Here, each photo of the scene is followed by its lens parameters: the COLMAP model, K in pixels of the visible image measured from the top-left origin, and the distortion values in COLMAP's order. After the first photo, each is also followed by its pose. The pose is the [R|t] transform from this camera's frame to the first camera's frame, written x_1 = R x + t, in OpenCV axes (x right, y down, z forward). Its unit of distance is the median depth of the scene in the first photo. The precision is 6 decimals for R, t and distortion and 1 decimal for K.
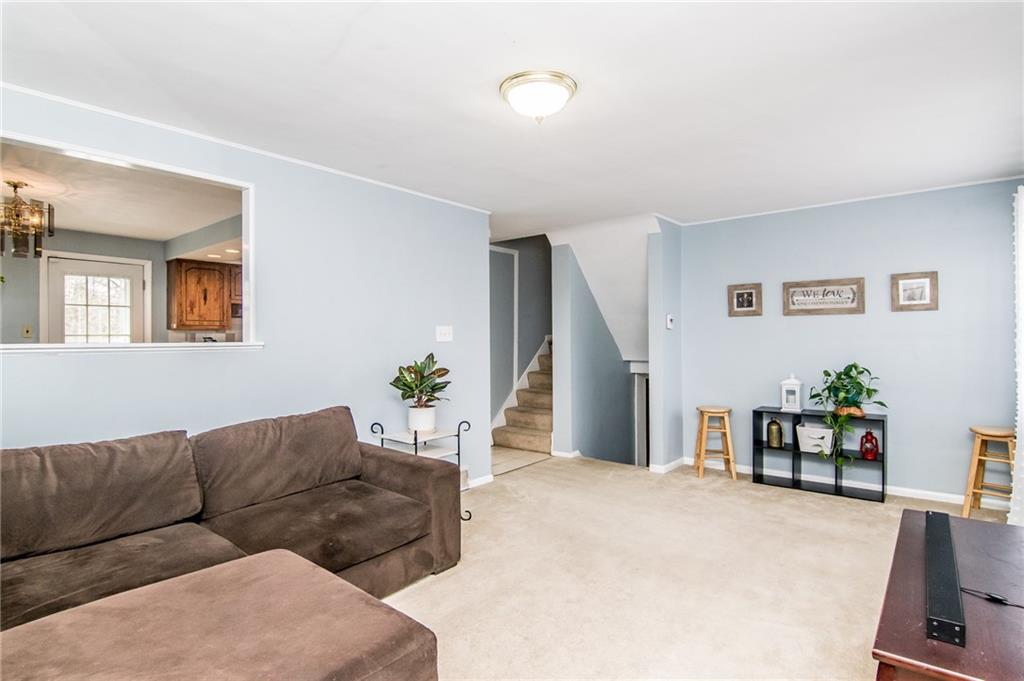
lens RADIAL K [[513.6, 0, 512.0], [0, 513.6, 340.5], [0, 0, 1]] dist [0.000472, -0.000089]
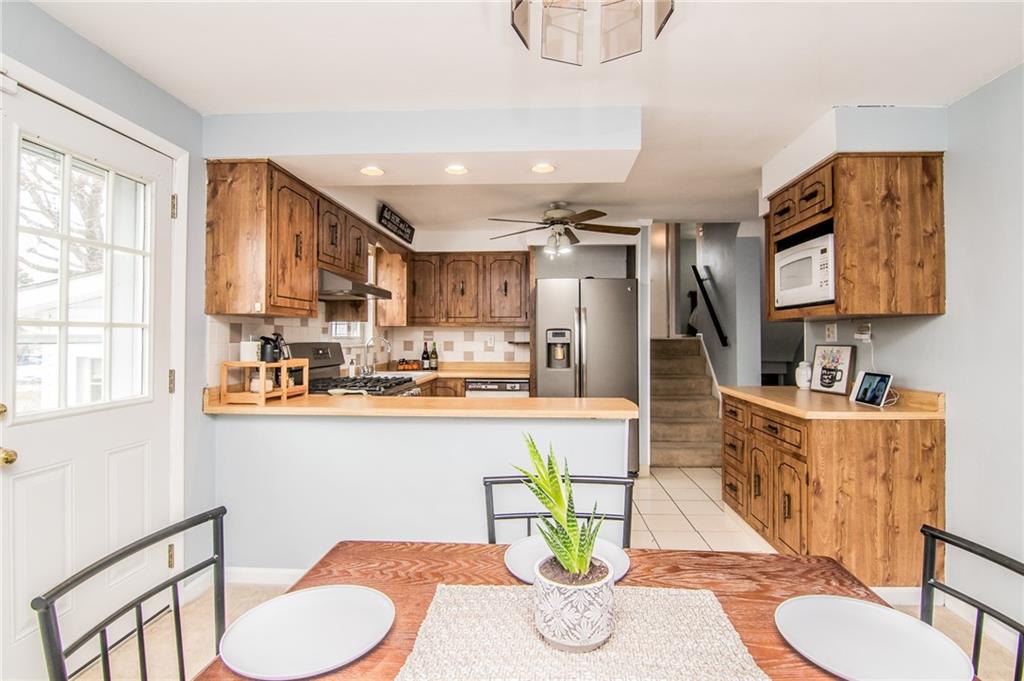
lens RADIAL K [[513.6, 0, 512.0], [0, 513.6, 340.5], [0, 0, 1]] dist [0.000472, -0.000089]
pose [[0.811582, 0.004347, 0.584223, -0.729830], [-0.005844, 0.999983, 0.000678, -0.001047], [-0.584210, -0.003965, 0.811593, 0.496707]]
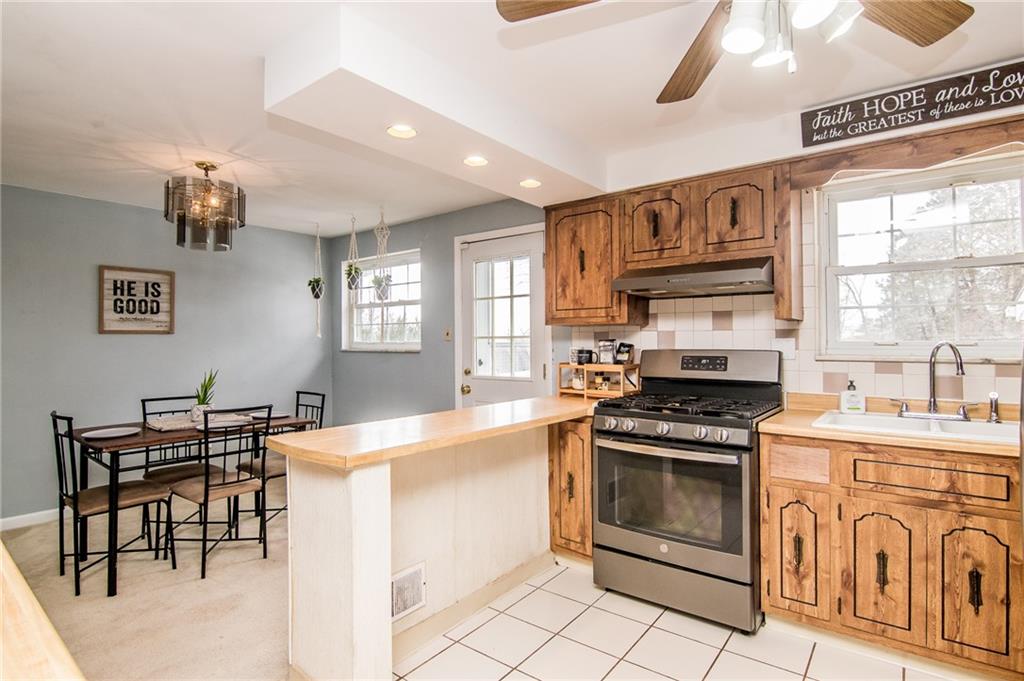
lens RADIAL K [[513.6, 0, 512.0], [0, 513.6, 340.5], [0, 0, 1]] dist [0.000472, -0.000089]
pose [[0.022076, 0.001103, -0.999756, -0.056454], [0.003285, 0.999994, 0.001176, -0.006173], [0.999751, -0.003310, 0.022072, 0.932258]]
